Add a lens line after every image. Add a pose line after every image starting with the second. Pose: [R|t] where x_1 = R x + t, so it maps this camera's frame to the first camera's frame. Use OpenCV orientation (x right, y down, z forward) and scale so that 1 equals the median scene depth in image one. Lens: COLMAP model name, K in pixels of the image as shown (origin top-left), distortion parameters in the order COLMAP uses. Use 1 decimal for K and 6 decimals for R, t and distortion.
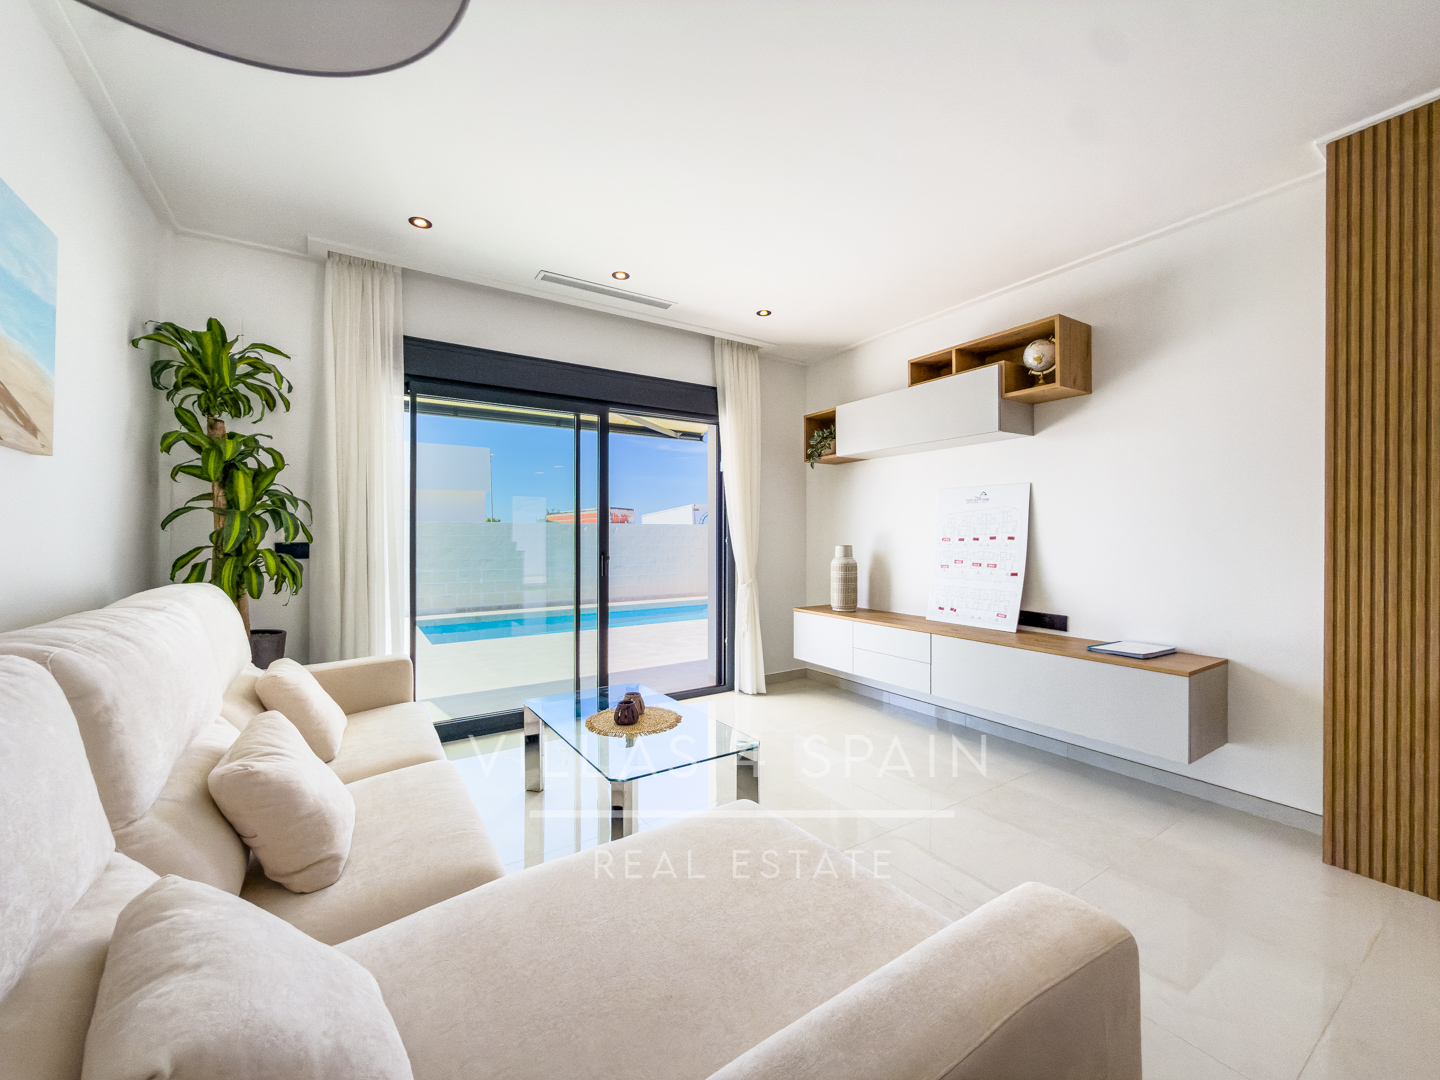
lens RADIAL K [[588.3, 0, 726.7], [0, 588.3, 554.1], [0, 0, 1]] dist [0.001789, 0.000239]
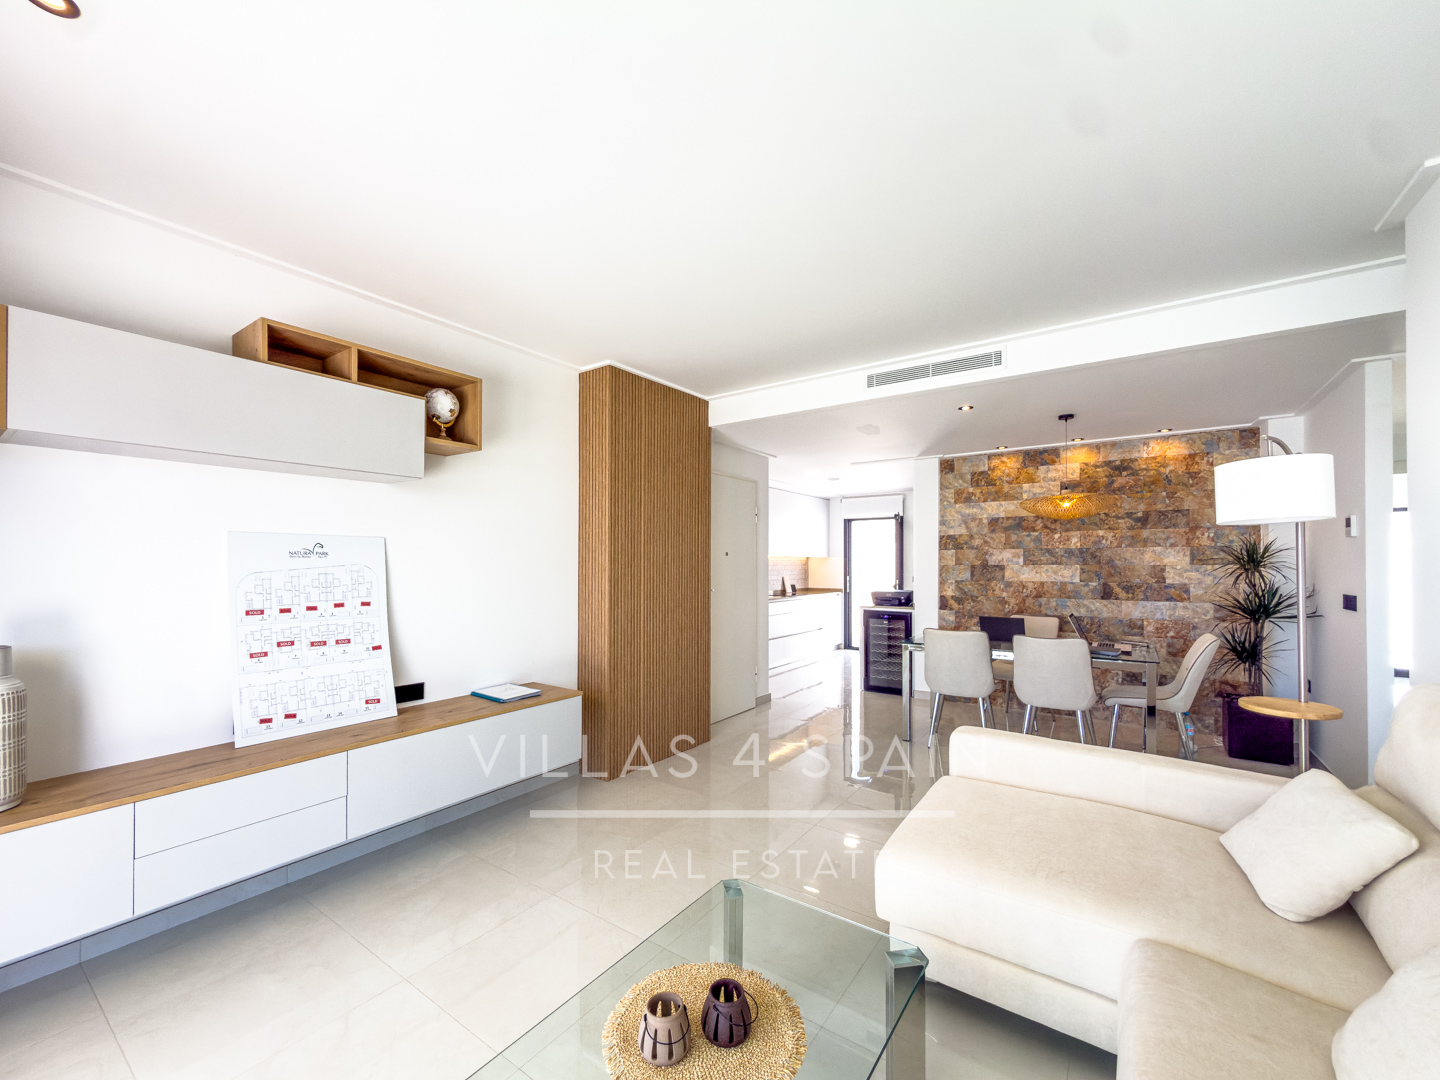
lens RADIAL K [[578.3, 0, 718.4], [0, 578.3, 561.1], [0, 0, 1]] dist [0.000238, 0.000137]
pose [[-0.349677, 0.007102, 0.936844, -0.415685], [0.035021, 0.999371, 0.005495, -0.070646], [-0.936216, 0.034730, -0.349706, 0.797248]]
